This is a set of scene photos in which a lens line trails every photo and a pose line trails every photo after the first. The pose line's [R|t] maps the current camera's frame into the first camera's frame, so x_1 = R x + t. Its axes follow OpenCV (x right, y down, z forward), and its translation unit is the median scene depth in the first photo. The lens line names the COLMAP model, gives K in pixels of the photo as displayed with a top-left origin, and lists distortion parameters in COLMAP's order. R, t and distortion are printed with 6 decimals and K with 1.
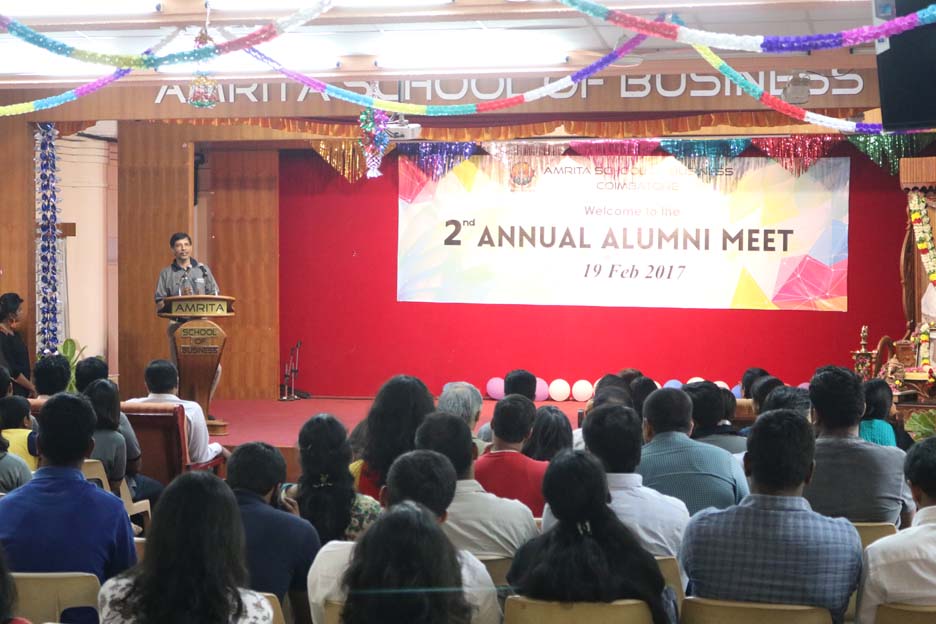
lens RADIAL K [[2239.5, 0, 468.0], [0, 2239.5, 312.0], [0, 0, 1]] dist [0.065479, 0.279740]
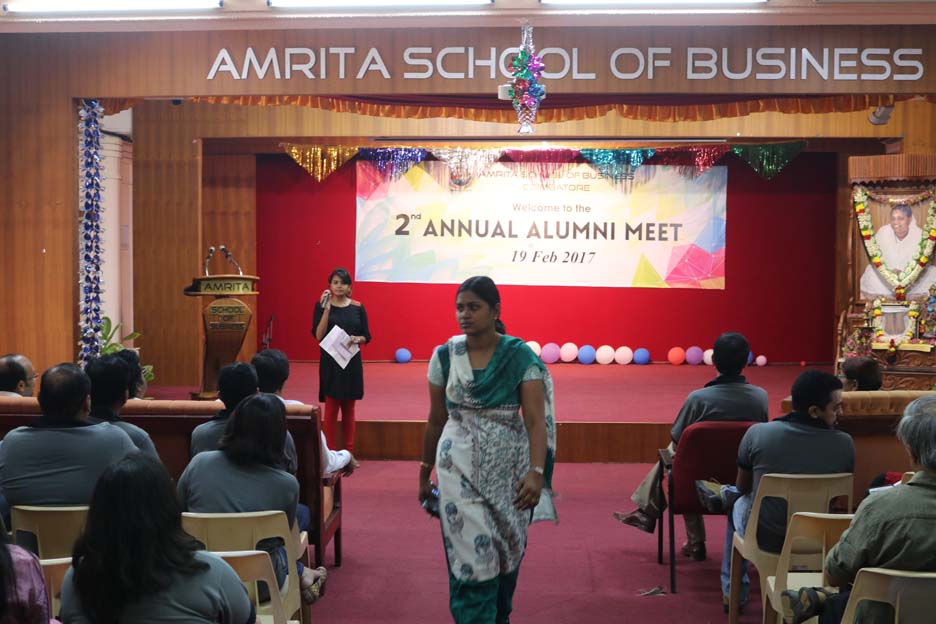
lens RADIAL K [[1243.8, 0, 468.0], [0, 1243.8, 312.0], [0, 0, 1]] dist [-0.041895, -0.004499]
pose [[0.983423, -0.004893, 0.181258, -0.096304], [0.001620, 0.999833, 0.018204, -0.000360], [-0.181317, -0.017609, 0.983267, 0.338004]]
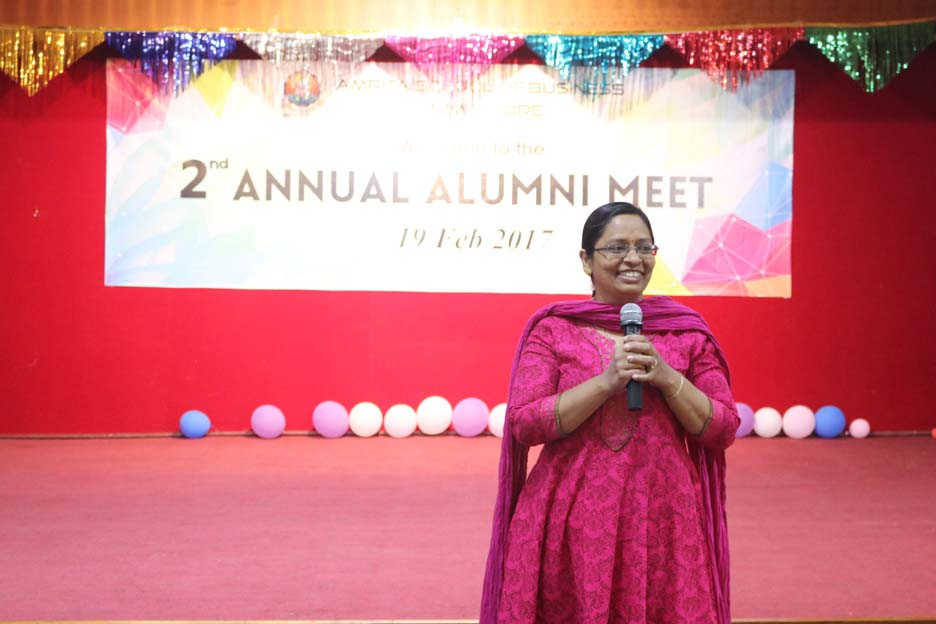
lens RADIAL K [[1550.2, 0, 468.0], [0, 1550.2, 312.0], [0, 0, 1]] dist [-0.024308, 0.028181]
pose [[0.970387, -0.006479, 0.241469, -0.039100], [0.006408, 0.999979, 0.001080, 0.003091], [-0.241471, 0.000499, 0.970408, 0.557989]]
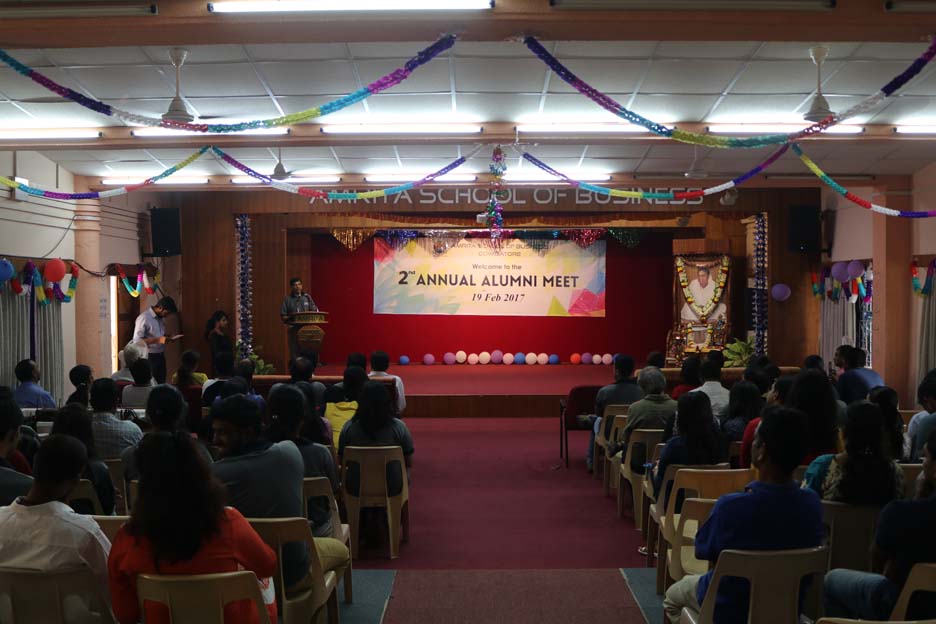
lens RADIAL K [[987.2, 0, 468.0], [0, 987.2, 312.0], [0, 0, 1]] dist [-0.074185, 0.010599]
pose [[0.973419, -0.007865, 0.228897, -0.150273], [0.008643, 0.999960, -0.002396, -0.003551], [-0.228869, 0.004311, 0.973448, 0.165659]]
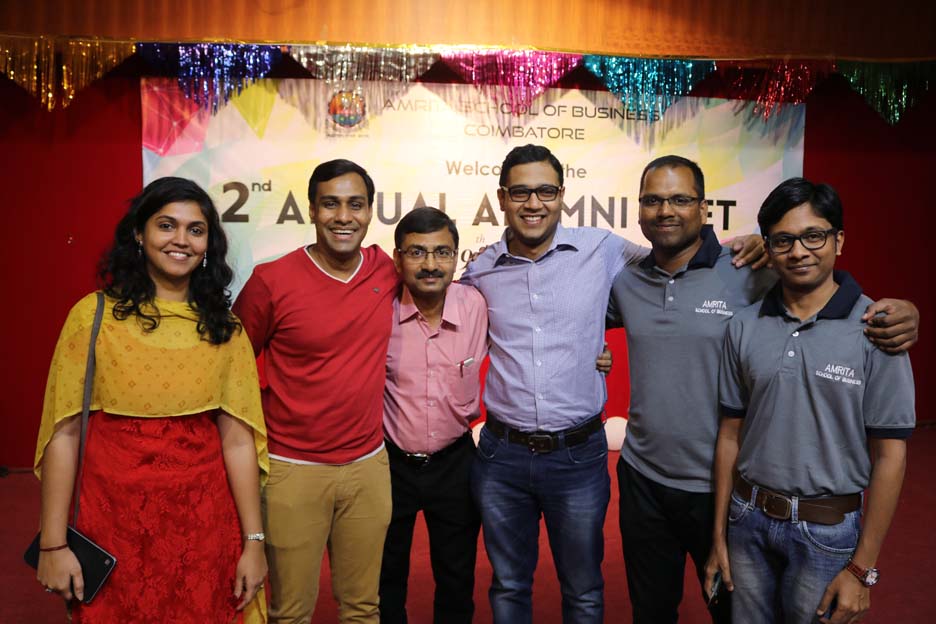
lens RADIAL K [[780.9, 0, 468.0], [0, 780.9, 312.0], [0, 0, 1]] dist [-0.151375, 0.116404]
pose [[0.925615, -0.041798, 0.376151, -0.029305], [0.017108, 0.997488, 0.068743, -0.018983], [-0.378079, -0.057195, 0.924005, 0.792748]]
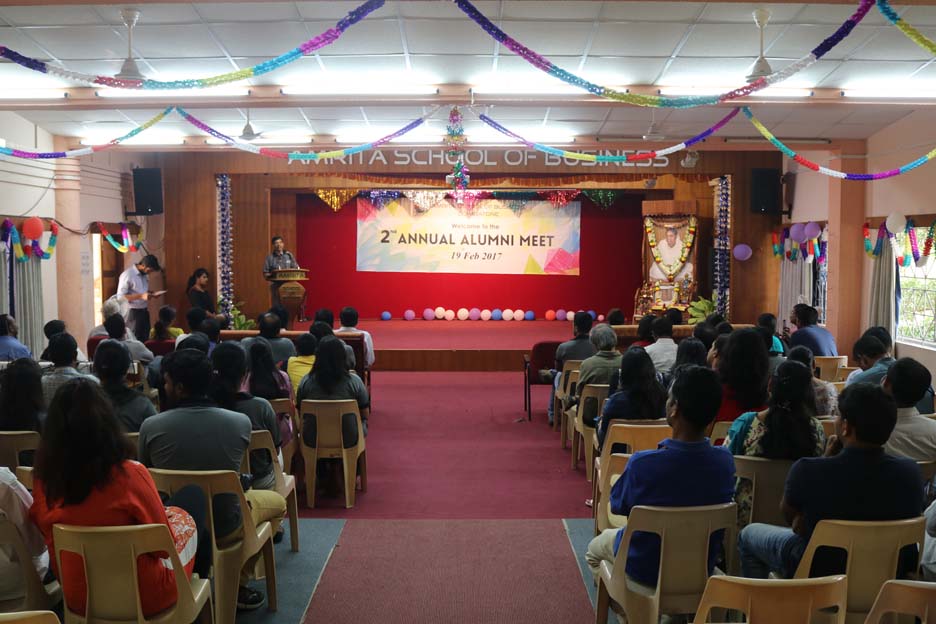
lens RADIAL K [[941.7, 0, 468.0], [0, 941.7, 312.0], [0, 0, 1]] dist [-0.067663, 0.014550]
pose [[0.972052, -0.014045, 0.234346, -0.135687], [0.004173, 0.999085, 0.042569, -0.003647], [-0.234730, -0.040401, 0.971221, 0.168292]]
